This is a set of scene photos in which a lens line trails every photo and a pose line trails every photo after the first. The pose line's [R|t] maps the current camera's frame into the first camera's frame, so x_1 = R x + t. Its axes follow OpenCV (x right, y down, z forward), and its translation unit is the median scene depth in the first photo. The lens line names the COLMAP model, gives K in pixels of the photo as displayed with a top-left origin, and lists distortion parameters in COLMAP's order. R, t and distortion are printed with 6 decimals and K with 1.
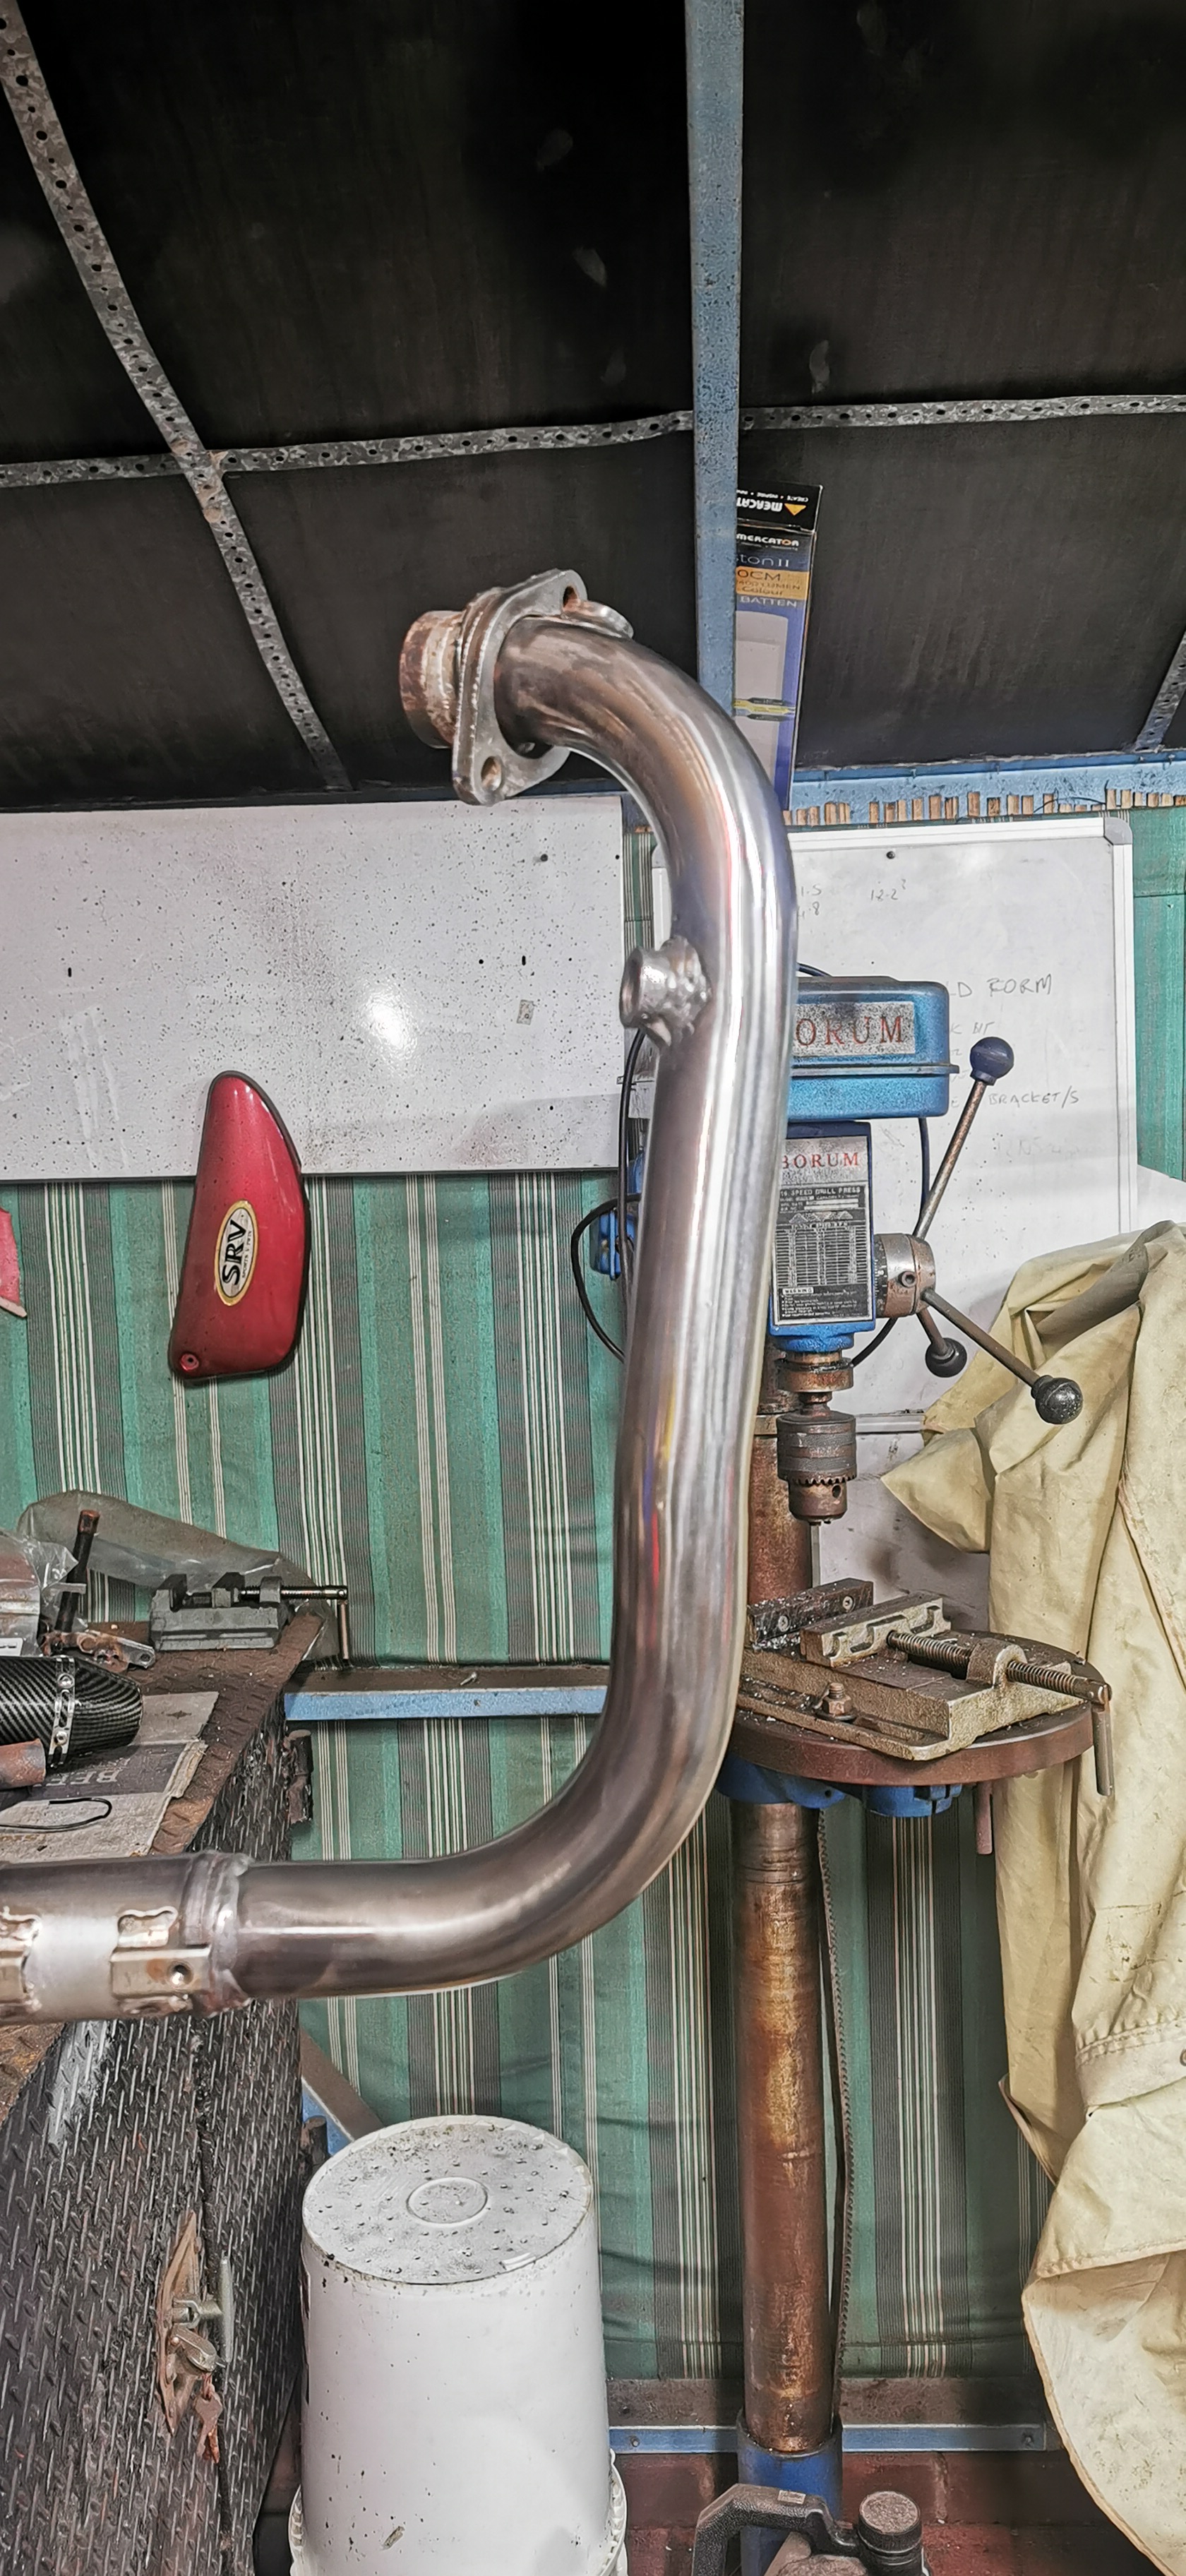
lens RADIAL K [[1976.9, 0, 593.0], [0, 1976.9, 1288.0], [0, 0, 1]] dist [0.051652, -0.082725]
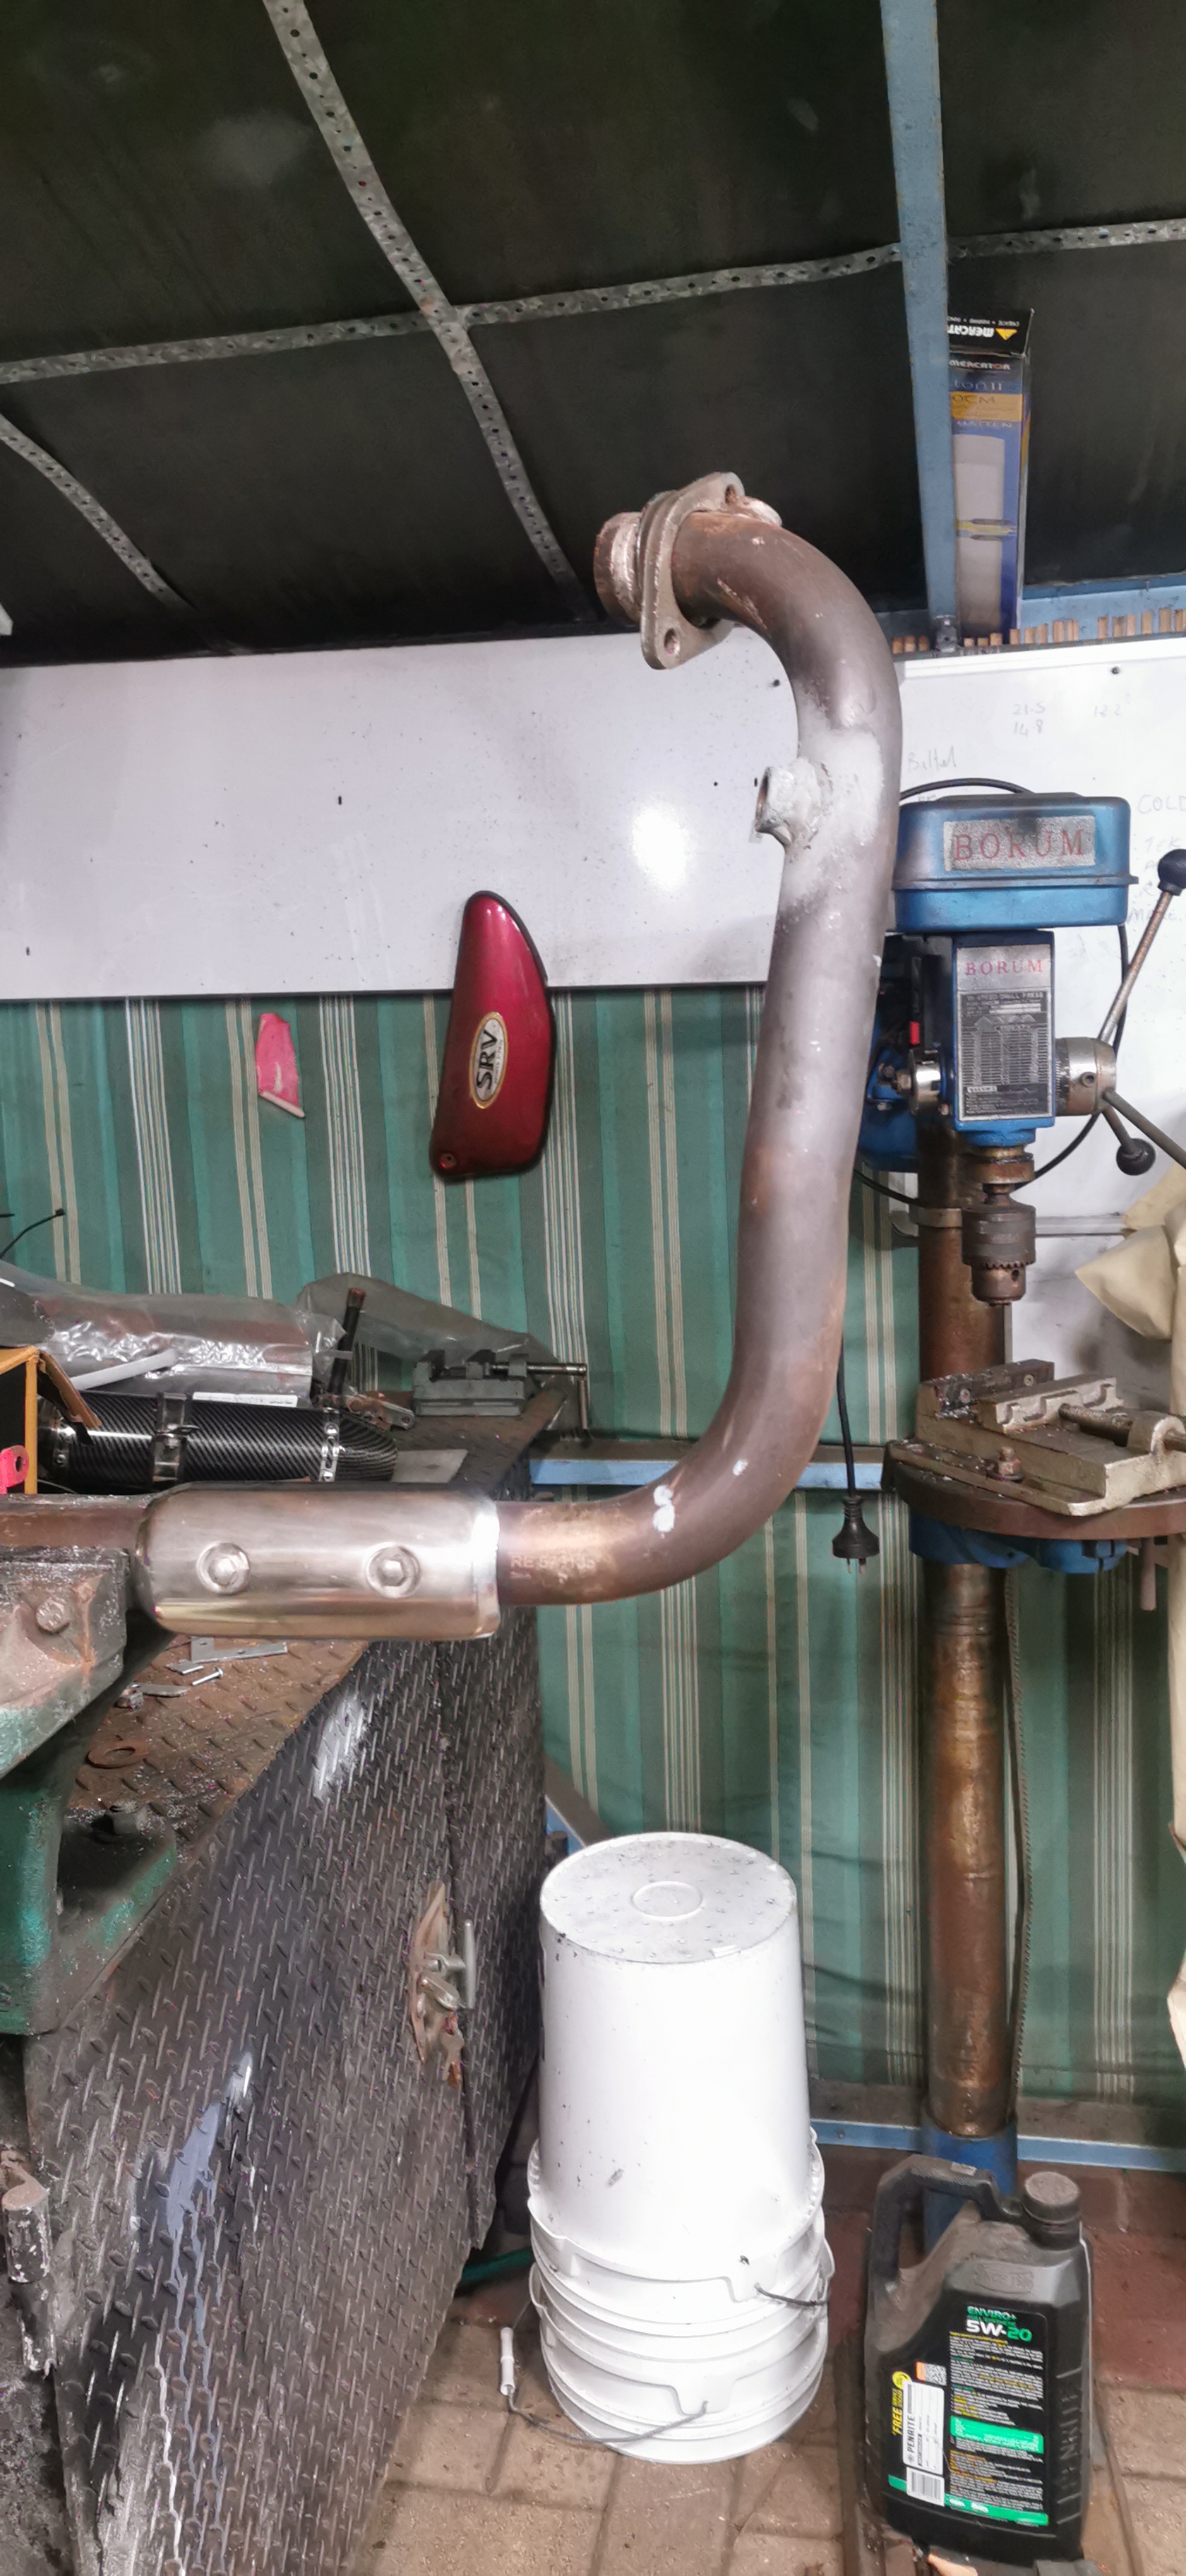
lens RADIAL K [[1976.9, 0, 593.0], [0, 1976.9, 1288.0], [0, 0, 1]] dist [0.051652, -0.082725]
pose [[0.989265, 0.018832, -0.144913, 0.045904], [-0.006038, 0.996082, 0.088227, 0.013322], [0.146007, -0.086405, 0.985503, -0.096175]]
